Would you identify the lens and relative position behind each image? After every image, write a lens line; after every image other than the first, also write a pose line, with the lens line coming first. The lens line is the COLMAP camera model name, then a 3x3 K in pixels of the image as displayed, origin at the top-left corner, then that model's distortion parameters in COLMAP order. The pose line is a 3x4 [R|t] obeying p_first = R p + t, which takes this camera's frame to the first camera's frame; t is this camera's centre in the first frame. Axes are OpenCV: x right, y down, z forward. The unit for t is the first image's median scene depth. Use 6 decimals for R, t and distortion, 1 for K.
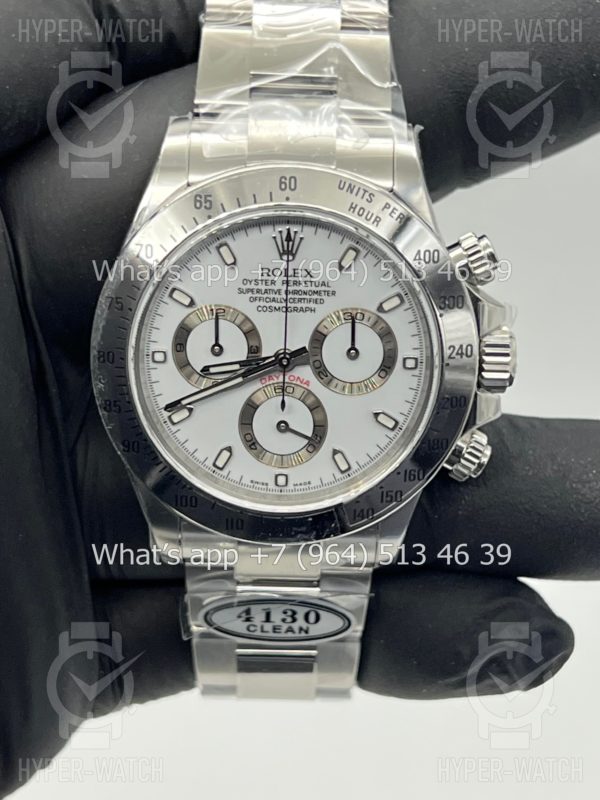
lens RADIAL K [[1814.8, 0, 300.0], [0, 1814.8, 400.0], [0, 0, 1]] dist [0.242008, -0.835667]
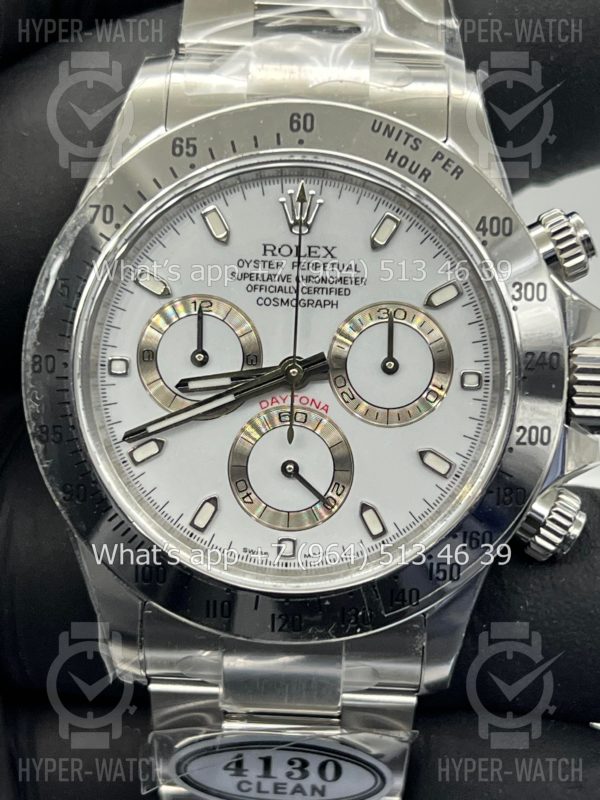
lens RADIAL K [[1814.8, 0, 300.0], [0, 1814.8, 400.0], [0, 0, 1]] dist [0.242008, -0.835667]
pose [[0.999663, 0.012240, -0.022901, 0.010280], [-0.016488, 0.980531, -0.195671, 0.127449], [0.020060, 0.195983, 0.980402, 0.303555]]
